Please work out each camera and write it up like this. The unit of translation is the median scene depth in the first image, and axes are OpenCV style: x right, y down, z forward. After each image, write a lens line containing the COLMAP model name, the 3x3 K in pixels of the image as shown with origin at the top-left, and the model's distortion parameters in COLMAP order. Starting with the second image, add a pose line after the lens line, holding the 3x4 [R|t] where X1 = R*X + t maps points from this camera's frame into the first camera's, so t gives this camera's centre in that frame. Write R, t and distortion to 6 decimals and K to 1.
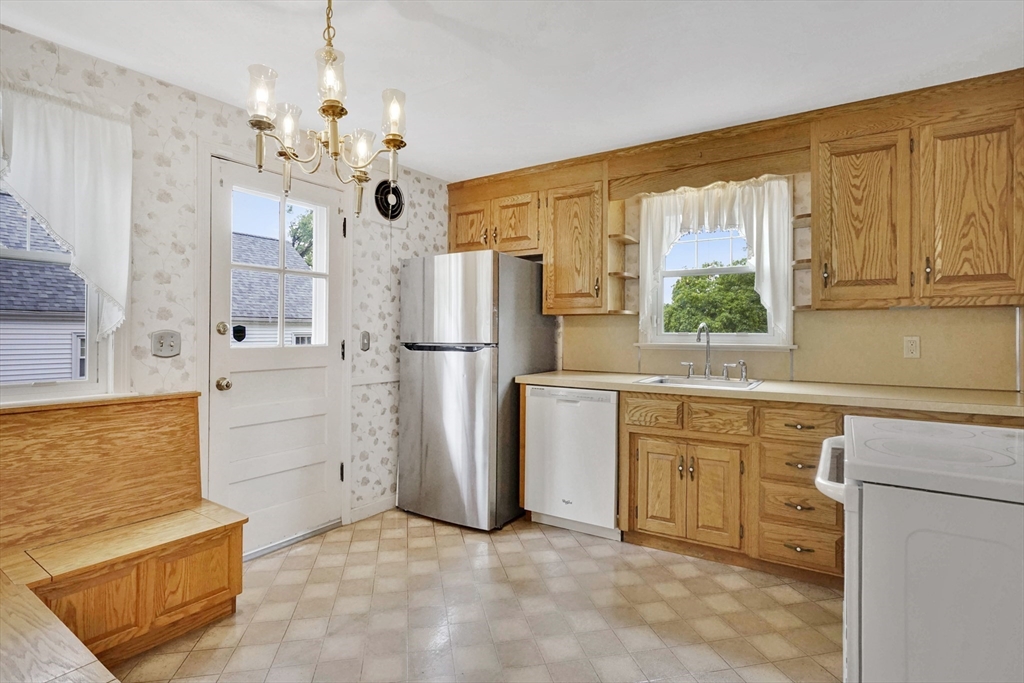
lens RADIAL K [[525.1, 0, 512.5], [0, 525.1, 335.2], [0, 0, 1]] dist [-0.022162, 0.005974]
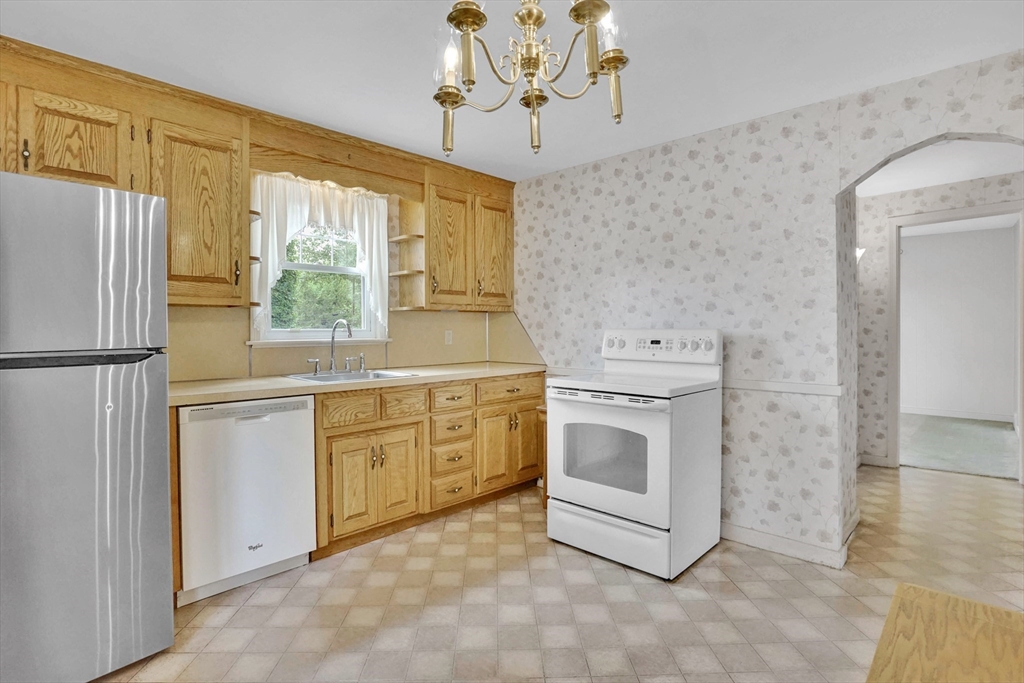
lens RADIAL K [[525.1, 0, 507.3], [0, 525.1, 330.4], [0, 0, 1]] dist [-0.022162, 0.005974]
pose [[0.177271, -0.009421, 0.984117, -0.640363], [0.007299, 0.999939, 0.008258, -0.007740], [-0.984135, 0.005719, 0.177329, 0.538931]]
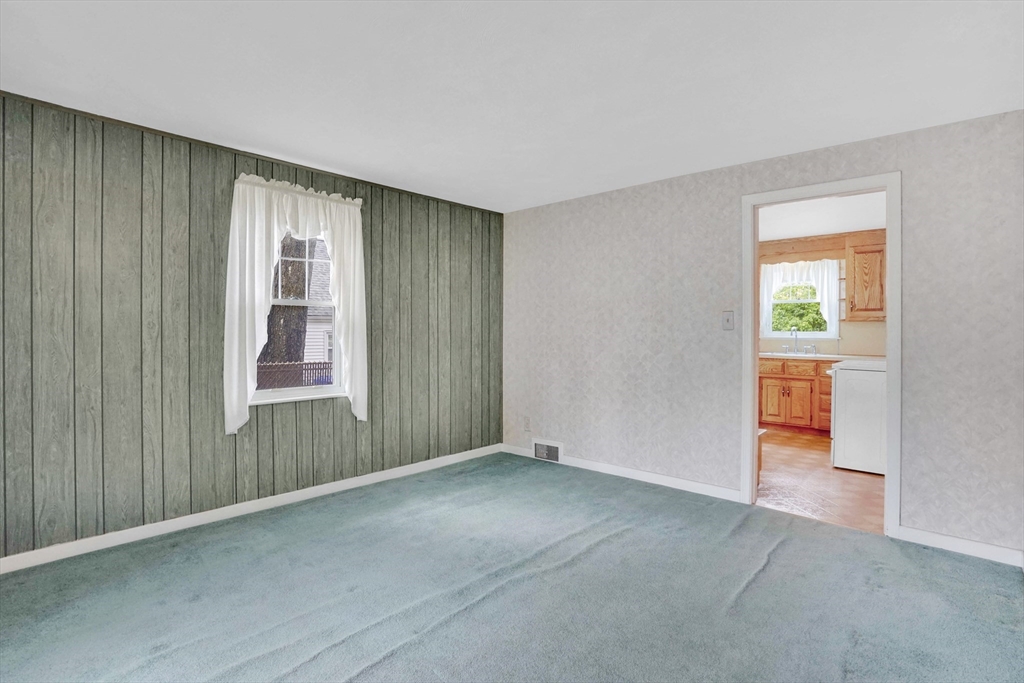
lens RADIAL K [[525.1, 0, 511.1], [0, 525.1, 337.1], [0, 0, 1]] dist [-0.022162, 0.005974]
pose [[0.989731, 0.001974, -0.142926, -0.500663], [-0.000761, 0.999963, 0.008541, 0.000872], [0.142938, -0.008344, 0.989696, -1.346679]]
